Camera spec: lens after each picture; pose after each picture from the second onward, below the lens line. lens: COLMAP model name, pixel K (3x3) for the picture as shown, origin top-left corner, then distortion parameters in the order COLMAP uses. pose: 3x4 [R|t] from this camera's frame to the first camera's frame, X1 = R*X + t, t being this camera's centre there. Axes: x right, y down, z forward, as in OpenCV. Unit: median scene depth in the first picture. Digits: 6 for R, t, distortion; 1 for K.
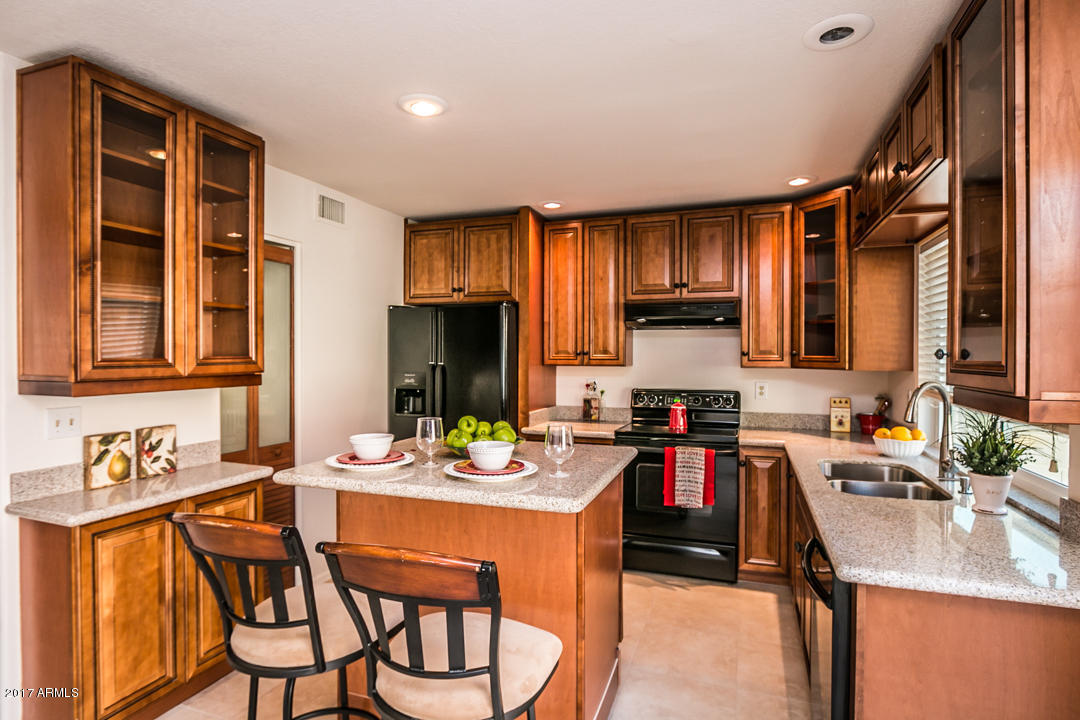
lens RADIAL K [[554.0, 0, 540.0], [0, 554.0, 360.0], [0, 0, 1]] dist [-0.021889, 0.000825]
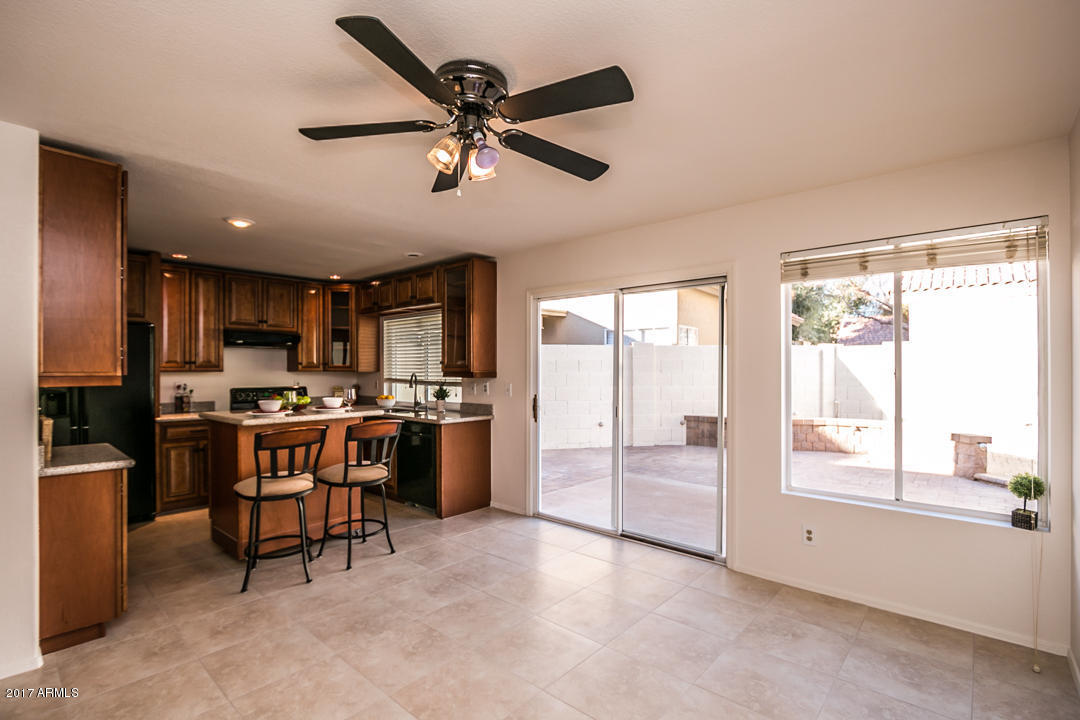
lens RADIAL K [[498.9, 0, 536.0], [0, 498.9, 369.8], [0, 0, 1]] dist [-0.016176, 0.001012]
pose [[0.365338, -0.003816, 0.930867, -0.912040], [0.012573, 0.999921, -0.000836, 0.021096], [-0.930790, 0.012009, 0.365357, -0.318408]]
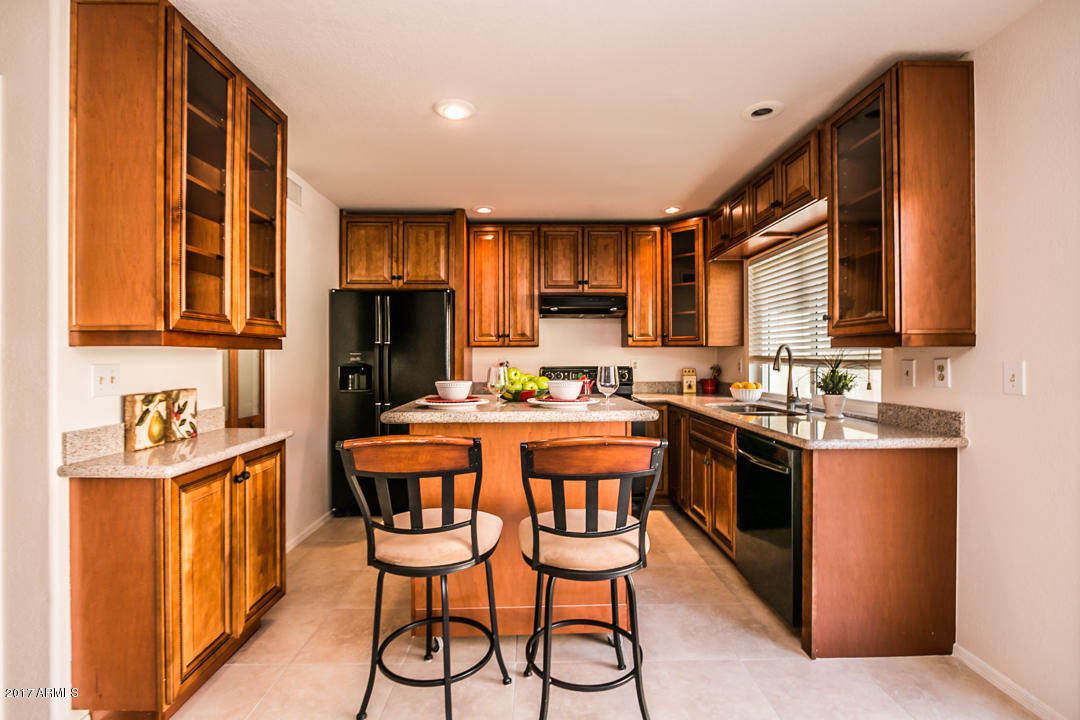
lens RADIAL K [[493.6, 0, 536.7], [0, 493.6, 357.5], [0, 0, 1]] dist [-0.019920, 0.000825]
pose [[0.932885, -0.005292, 0.360136, -0.288240], [0.009360, 0.999911, -0.009552, 0.054287], [-0.360053, 0.012281, 0.932851, -0.028163]]
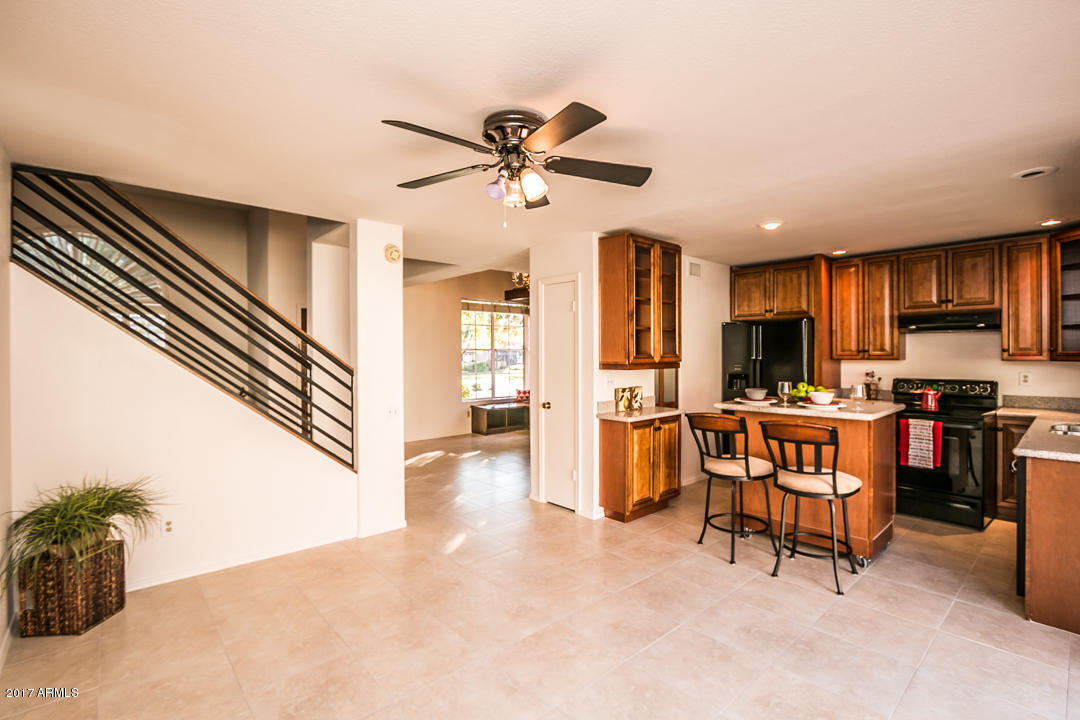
lens RADIAL K [[495.0, 0, 542.8], [0, 495.0, 357.5], [0, 0, 1]] dist [-0.020618, 0.000917]
pose [[0.885463, -0.003925, -0.464694, -0.081083], [0.002015, 0.999987, -0.004607, 0.010384], [0.464706, 0.003143, 0.885459, -0.612449]]
